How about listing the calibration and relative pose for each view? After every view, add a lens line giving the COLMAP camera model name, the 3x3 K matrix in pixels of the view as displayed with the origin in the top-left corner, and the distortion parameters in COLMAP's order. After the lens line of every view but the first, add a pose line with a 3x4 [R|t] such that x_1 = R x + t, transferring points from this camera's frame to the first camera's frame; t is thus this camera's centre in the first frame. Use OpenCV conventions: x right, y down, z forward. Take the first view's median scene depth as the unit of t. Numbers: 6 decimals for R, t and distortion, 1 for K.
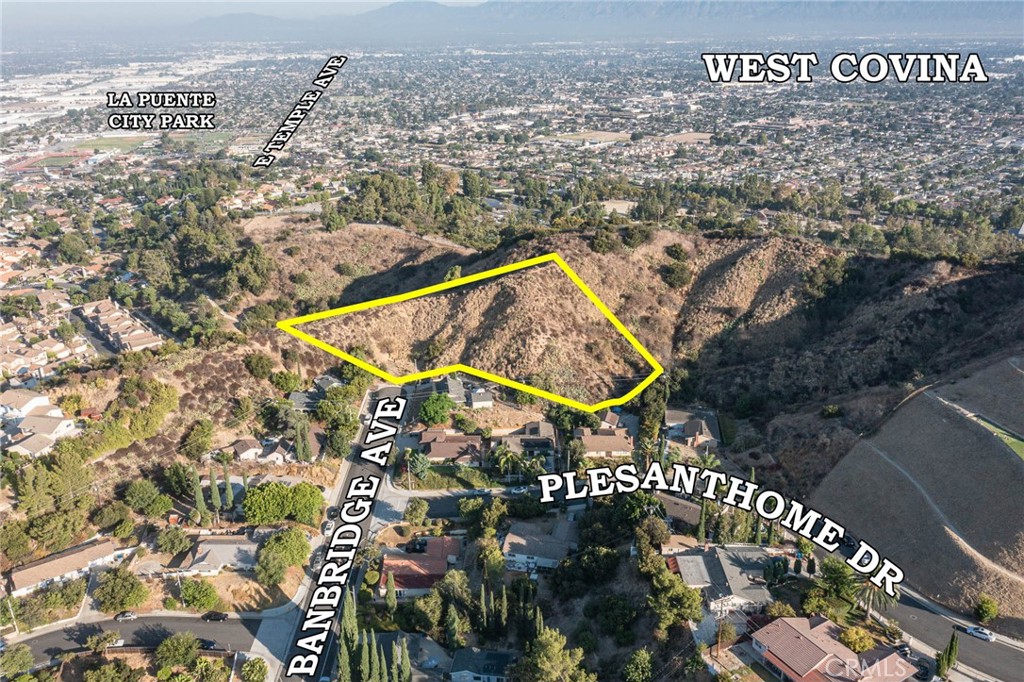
lens RADIAL K [[802.6, 0, 509.4], [0, 802.6, 344.9], [0, 0, 1]] dist [-0.006002, 0.004833]
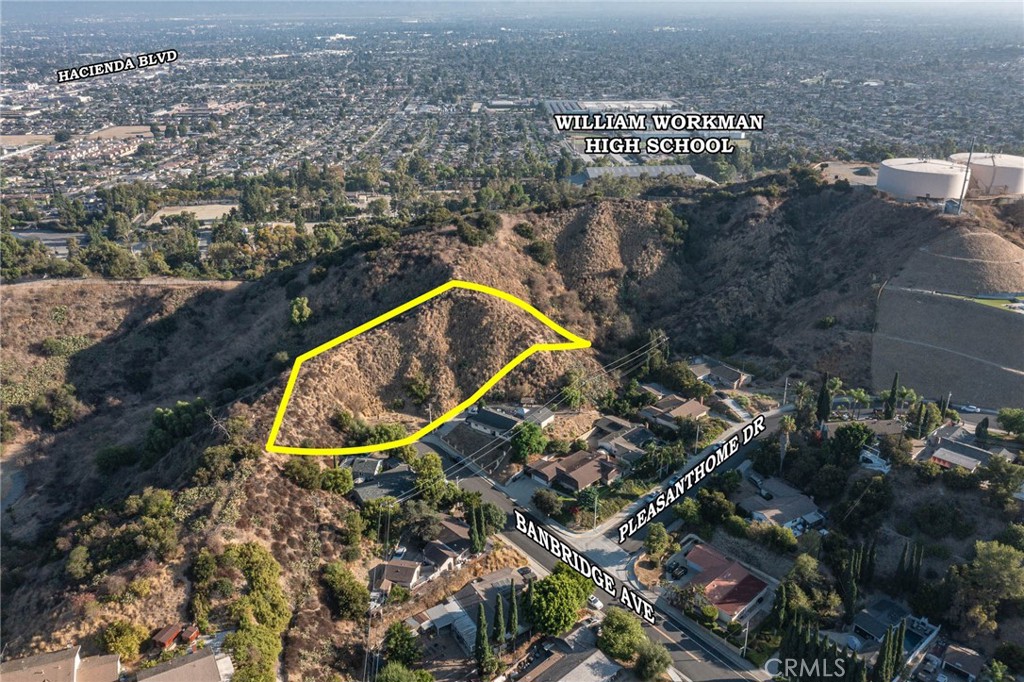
lens RADIAL K [[802.6, 0, 509.4], [0, 802.6, 344.9], [0, 0, 1]] dist [-0.006002, 0.004833]
pose [[0.716713, -0.268169, 0.643745, -0.552363], [0.255556, 0.959889, 0.115344, -0.110910], [-0.648856, 0.081844, 0.756497, 0.281704]]
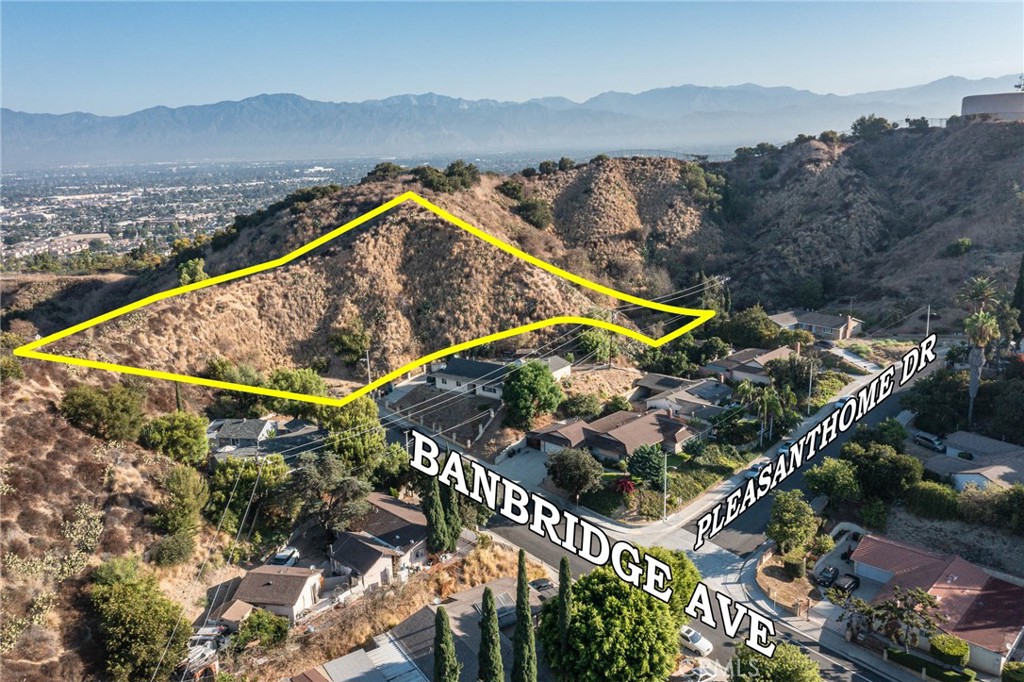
lens RADIAL K [[806.1, 0, 512.0], [0, 806.1, 341.0], [0, 0, 1]] dist [-0.004597, 0.001960]
pose [[0.692570, -0.177820, 0.699090, -0.390791], [0.284013, 0.958080, -0.037667, 0.055281], [-0.663087, 0.224638, 0.714041, 0.533494]]
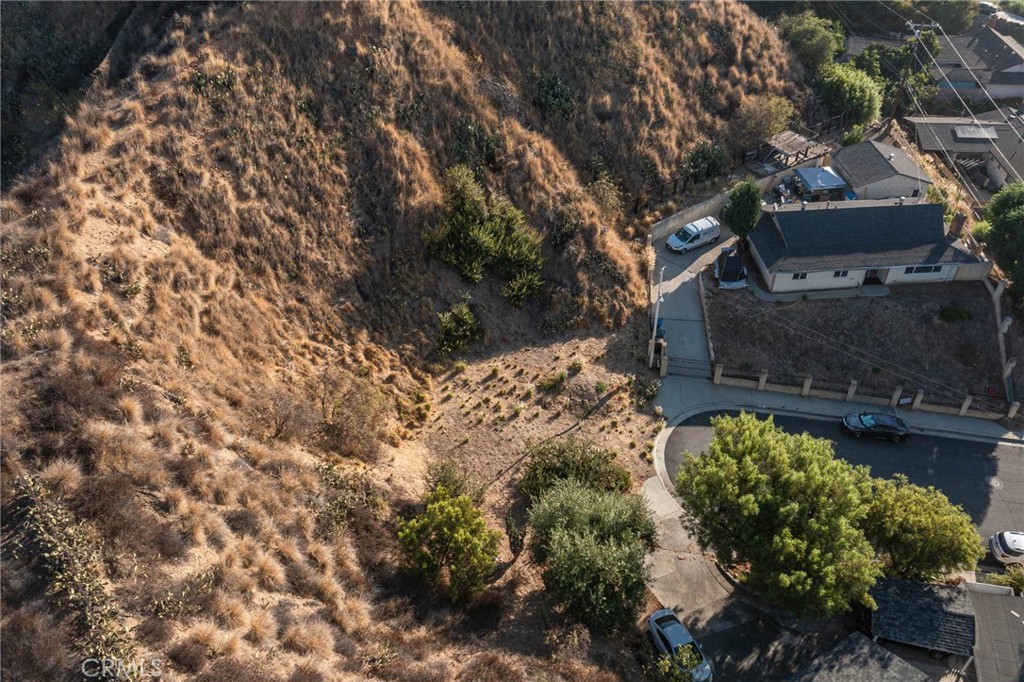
lens RADIAL K [[806.1, 0, 512.0], [0, 806.1, 341.0], [0, 0, 1]] dist [-0.004597, 0.001960]
pose [[0.078421, -0.637083, 0.766796, -0.266449], [0.376385, 0.731160, 0.568981, -0.089985], [-0.923138, 0.243991, 0.297127, 0.923395]]
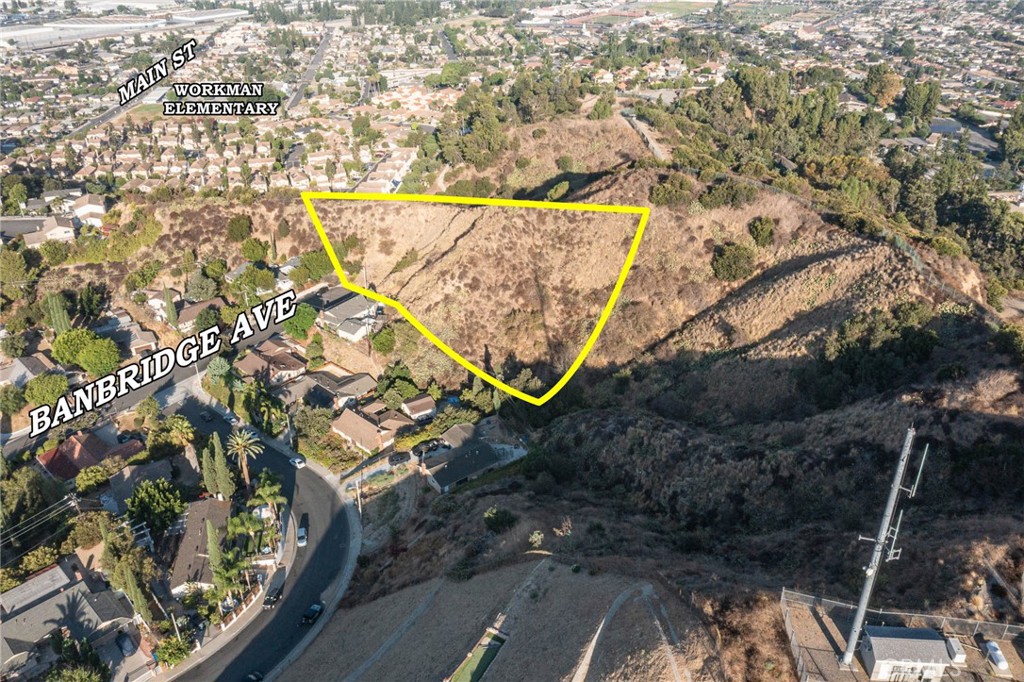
lens RADIAL K [[806.1, 0, 512.0], [0, 806.1, 341.0], [0, 0, 1]] dist [-0.004597, 0.001960]
pose [[0.727805, 0.337155, -0.597182, 0.543992], [-0.249294, 0.941300, 0.227613, -0.143280], [0.638868, -0.016784, 0.769134, 0.383004]]
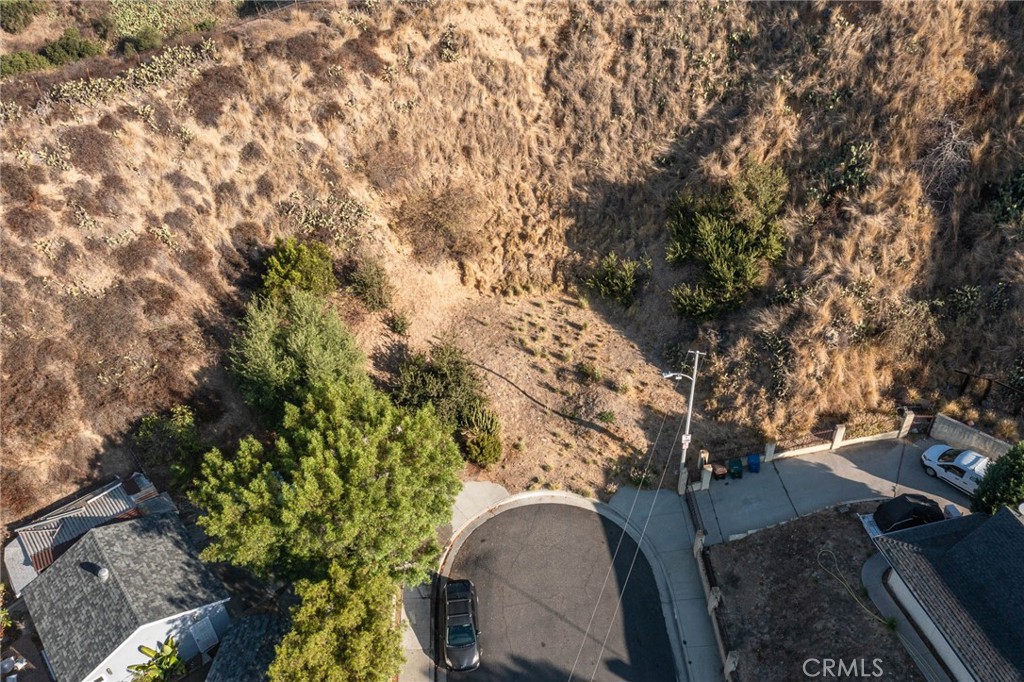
lens RADIAL K [[806.1, 0, 512.0], [0, 806.1, 341.0], [0, 0, 1]] dist [-0.004597, 0.001960]
pose [[0.995991, -0.063847, 0.062659, -0.151207], [0.043410, 0.957390, 0.285518, -0.025921], [-0.078218, -0.281653, 0.956323, 0.811967]]
